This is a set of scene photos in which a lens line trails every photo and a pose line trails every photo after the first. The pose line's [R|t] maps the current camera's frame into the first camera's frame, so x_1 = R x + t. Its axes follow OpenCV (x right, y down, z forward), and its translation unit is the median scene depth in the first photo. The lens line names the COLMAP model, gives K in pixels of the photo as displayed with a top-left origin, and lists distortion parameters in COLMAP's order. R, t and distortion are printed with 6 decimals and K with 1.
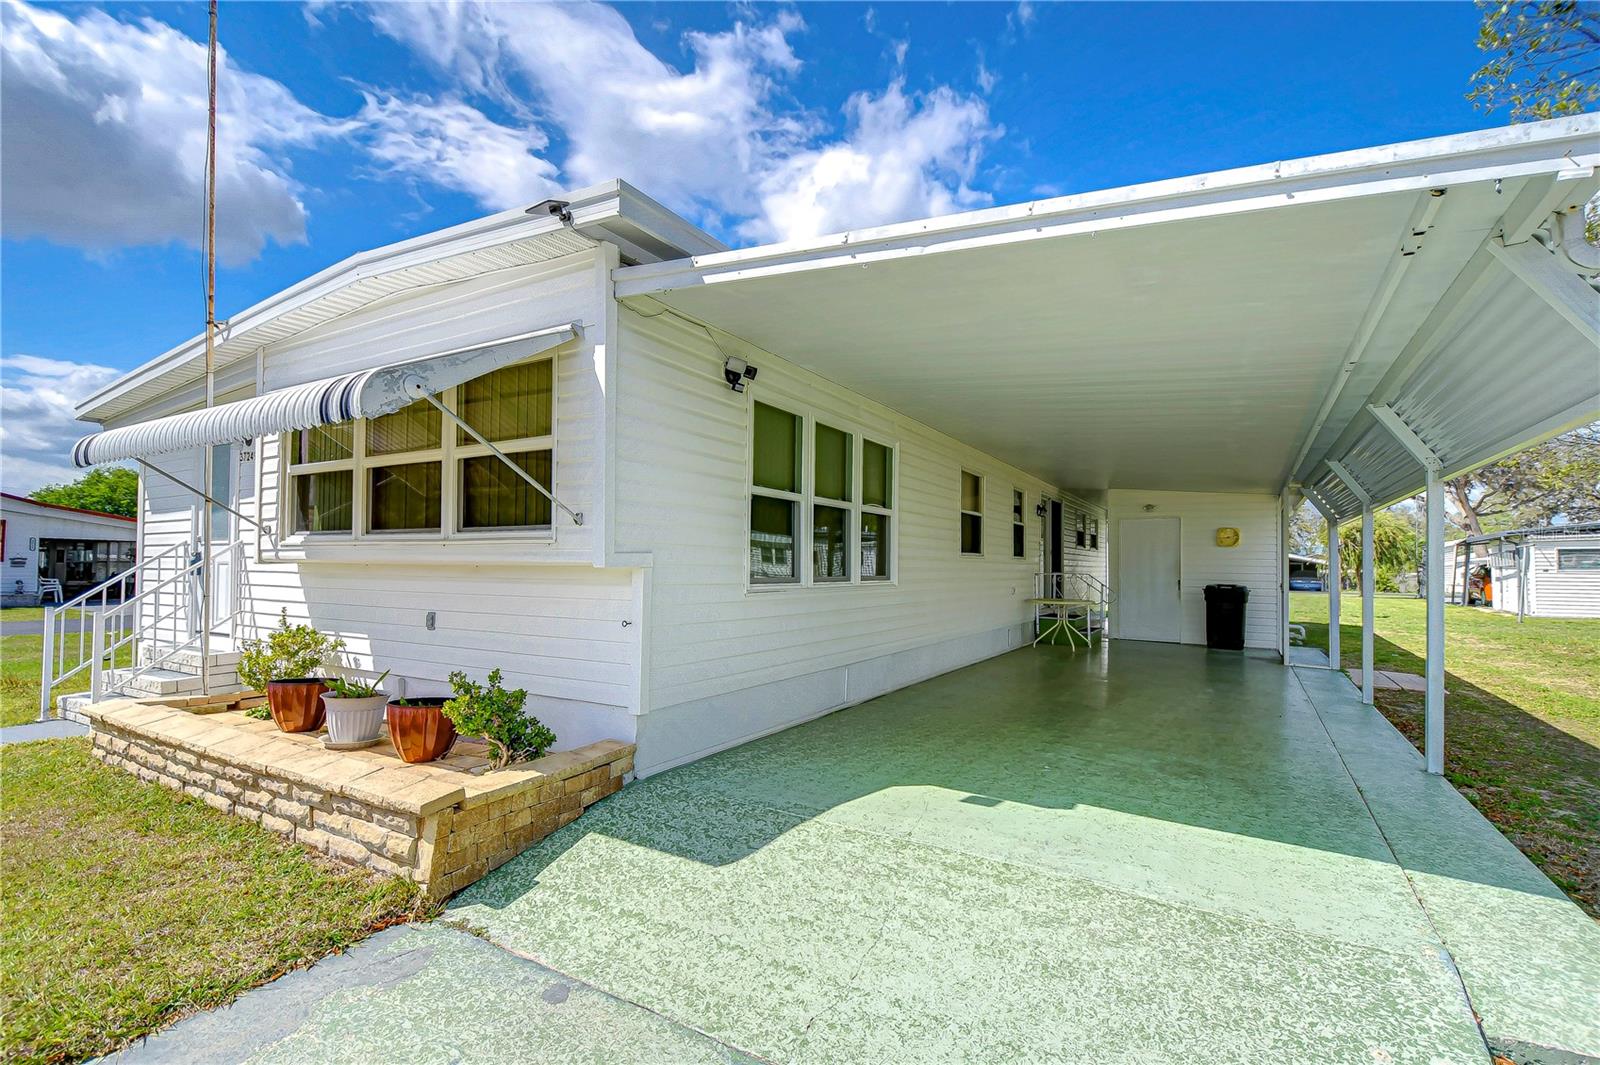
lens RADIAL K [[733.7, 0, 801.6], [0, 733.7, 542.4], [0, 0, 1]] dist [0.002666, -0.006905]
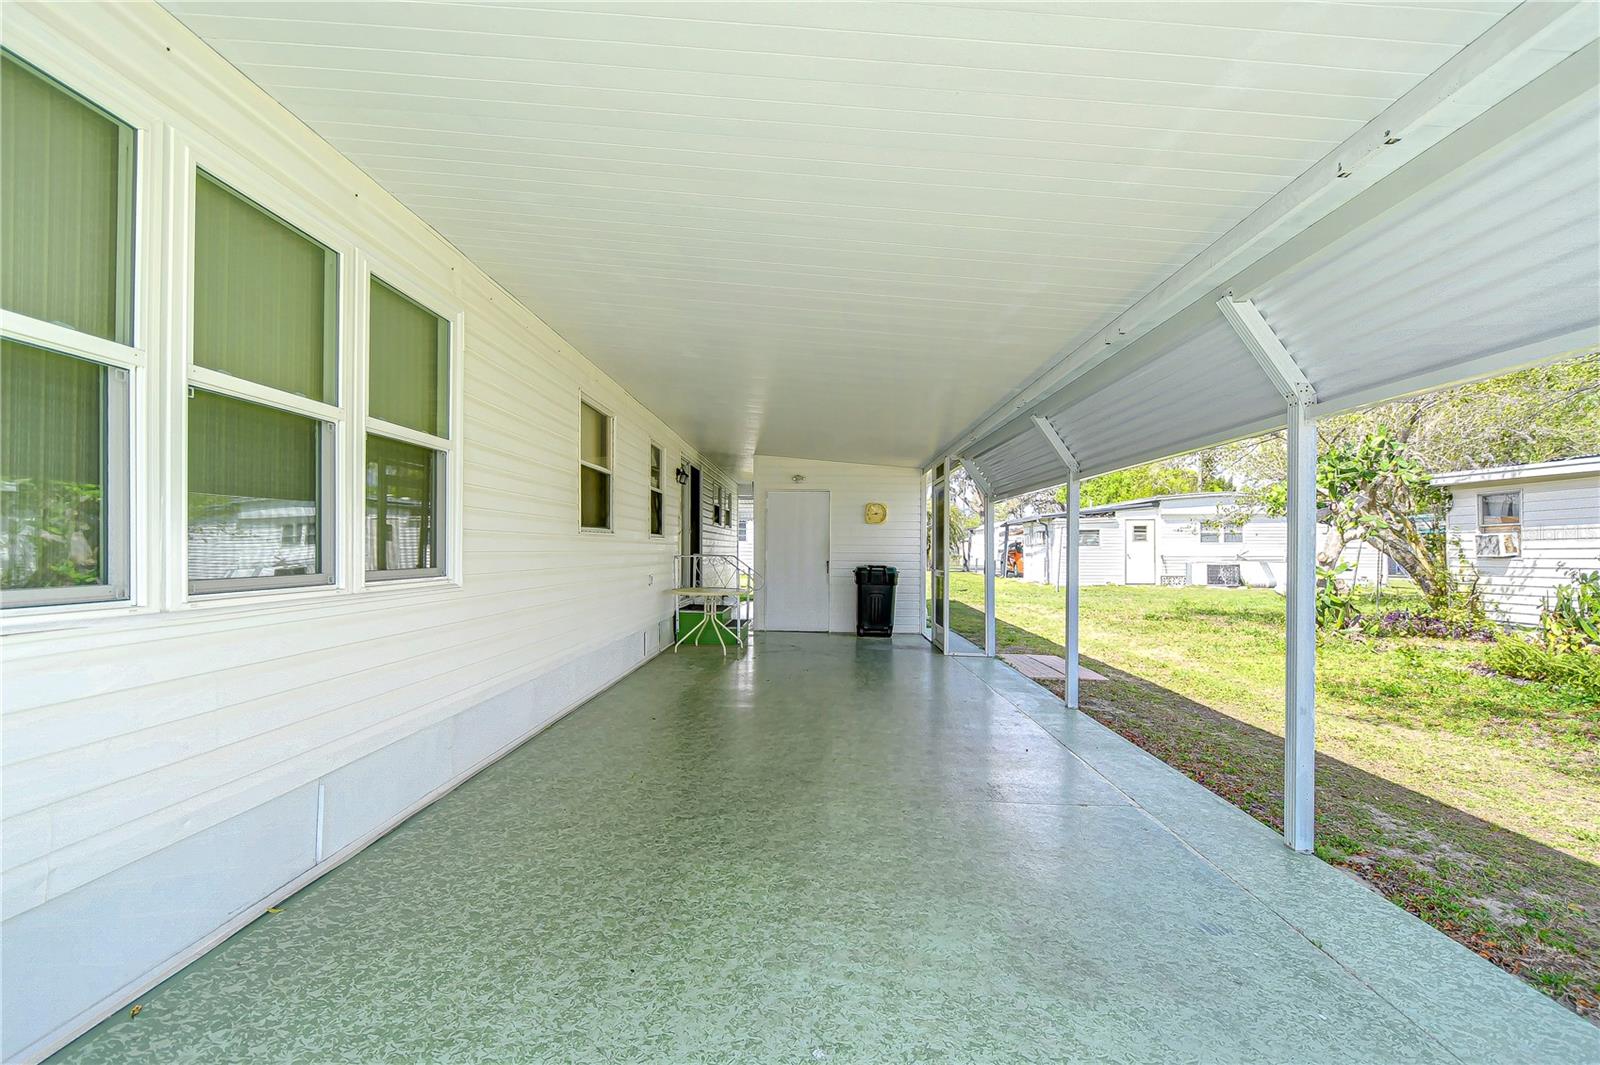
lens RADIAL K [[733.7, 0, 801.6], [0, 733.7, 542.4], [0, 0, 1]] dist [0.002666, -0.006905]
pose [[0.869739, -0.002796, 0.493504, 0.071316], [-0.011113, 0.999619, 0.025249, 0.009807], [-0.493387, -0.027445, 0.869377, 0.365440]]
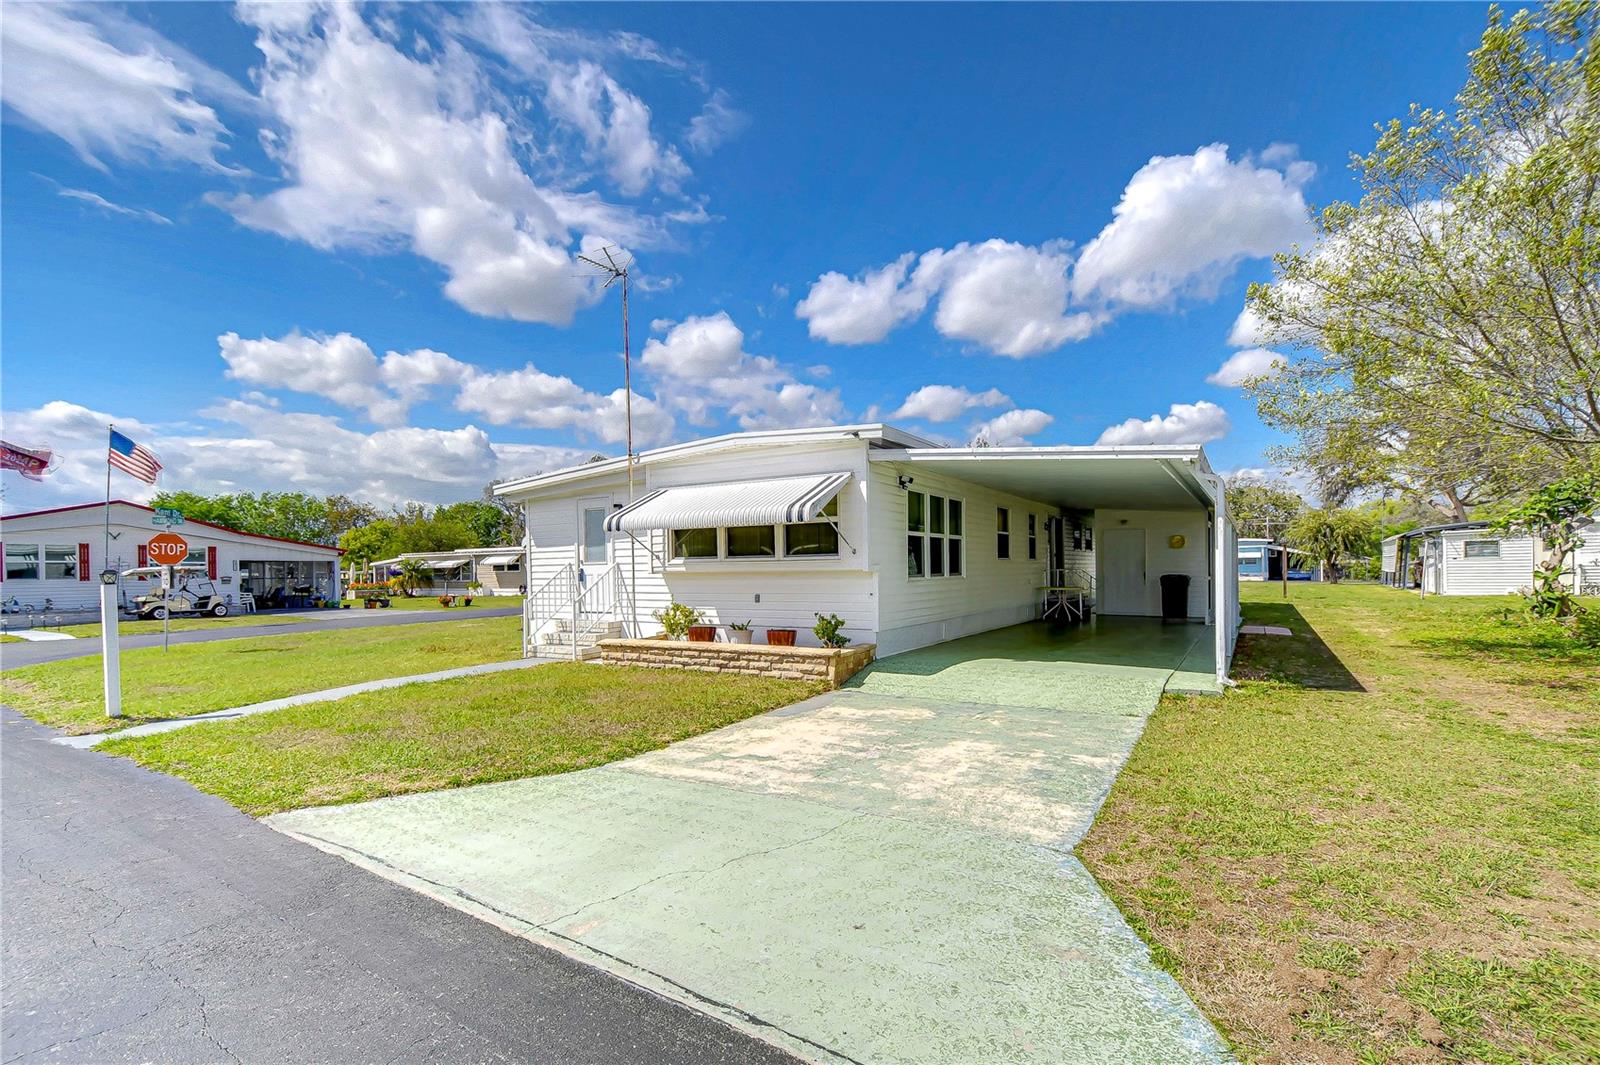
lens RADIAL K [[738.9, 0, 796.3], [0, 738.9, 568.4], [0, 0, 1]] dist [0.018862, 0.000017]
pose [[0.999645, -0.023043, -0.013400, -0.222765], [0.023458, 0.999223, 0.031663, -0.027811], [0.012660, -0.031966, 0.999409, -0.703813]]
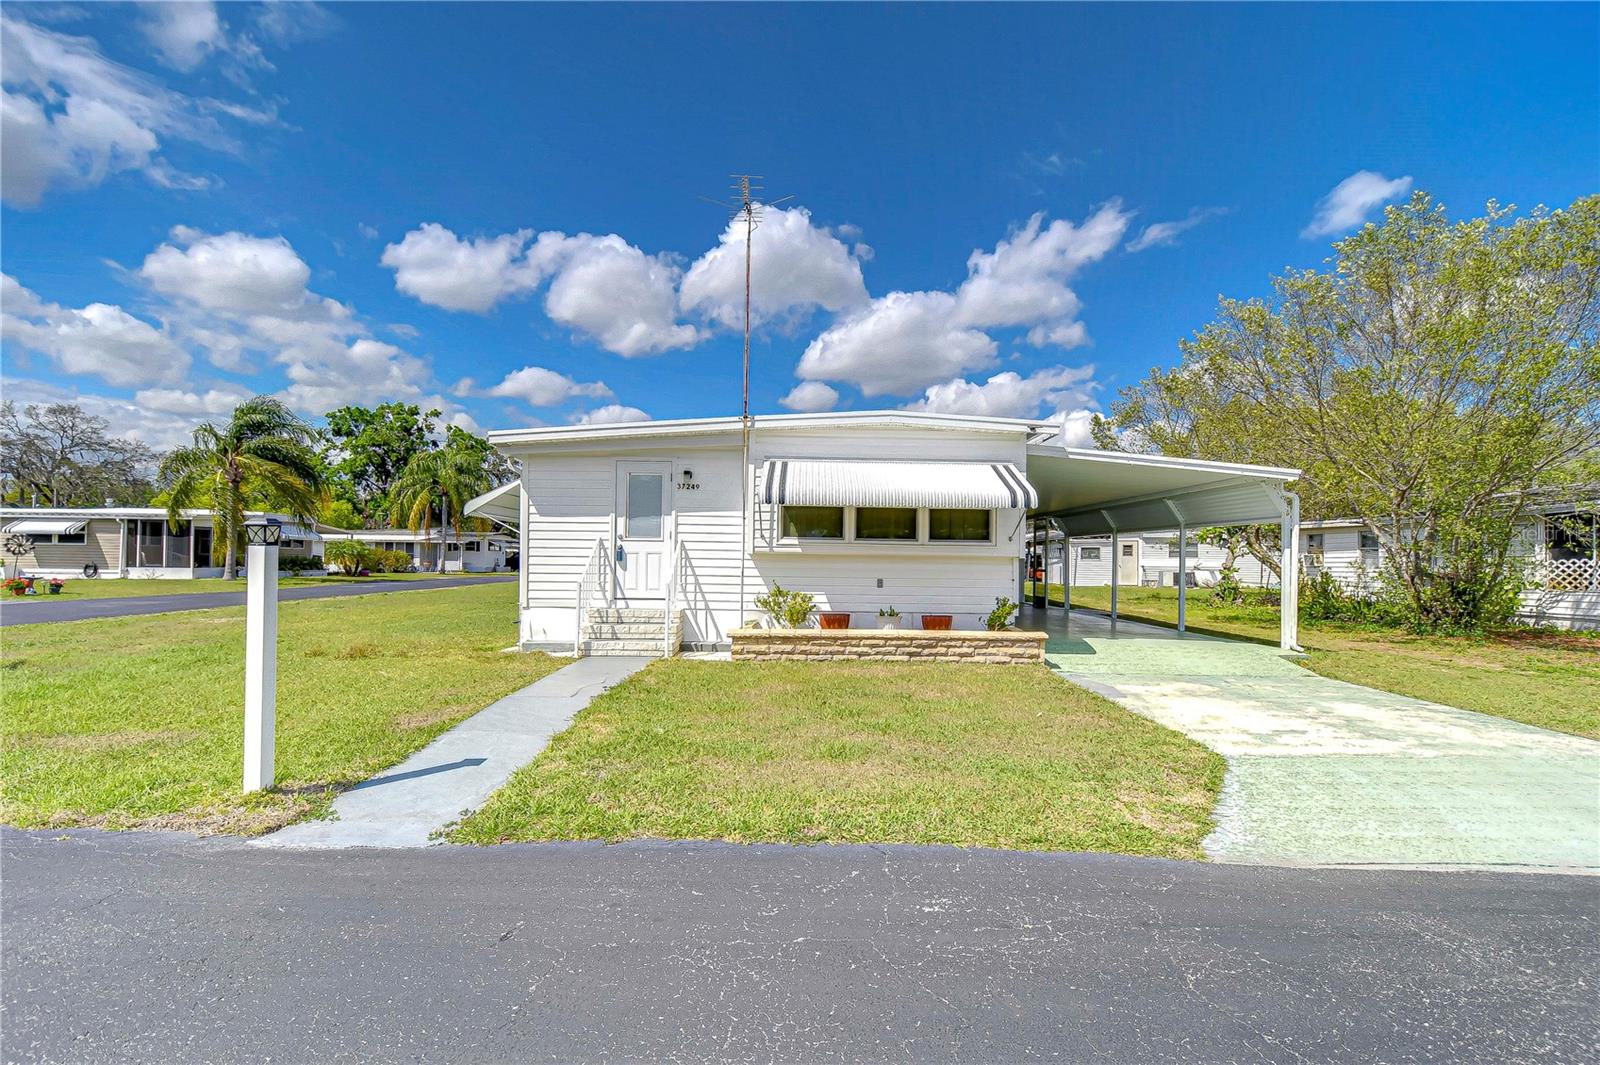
lens RADIAL K [[725.3, 0, 799.6], [0, 725.3, 542.1], [0, 0, 1]] dist [0.030384, -0.024546]
pose [[0.856787, 0.014504, 0.515467, -1.072812], [-0.022931, 0.999687, 0.009986, -0.013881], [-0.515161, -0.020377, 0.856851, -0.381584]]
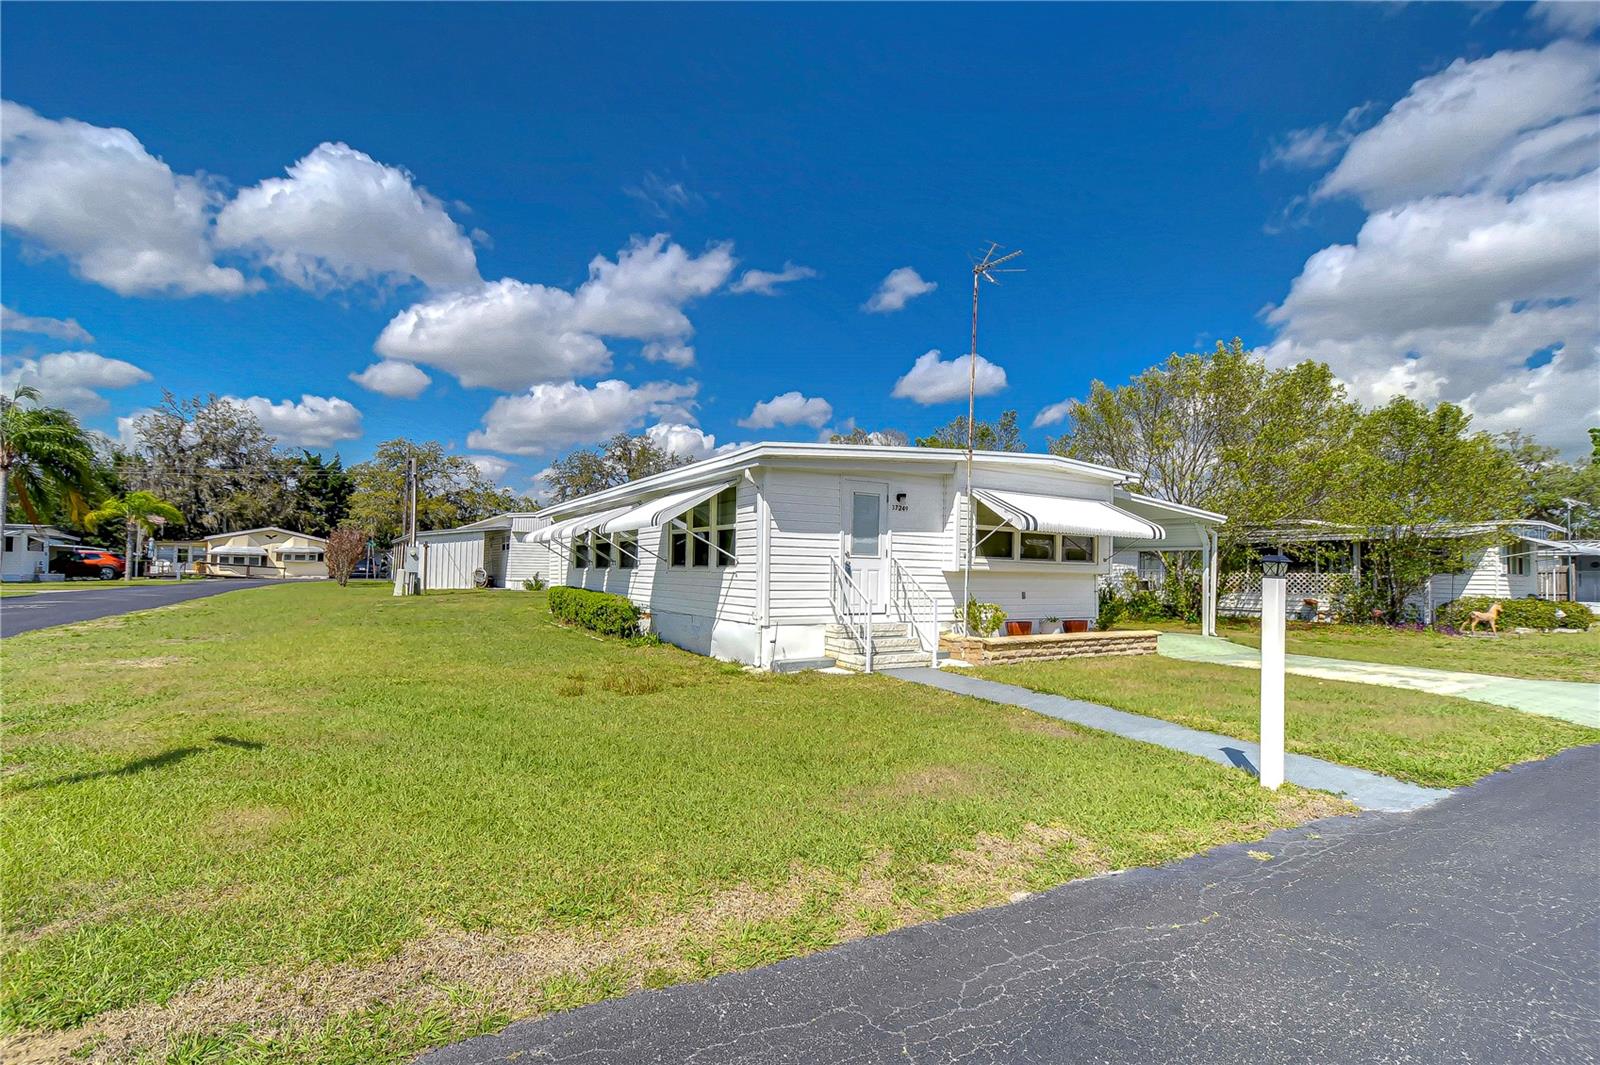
lens RADIAL K [[725.3, 0, 799.6], [0, 725.3, 542.1], [0, 0, 1]] dist [0.030384, -0.024546]
pose [[0.466350, 0.035404, 0.883892, -1.863901], [-0.042303, 0.998948, -0.017693, 0.001956], [-0.883588, -0.029140, 0.467357, 0.322303]]
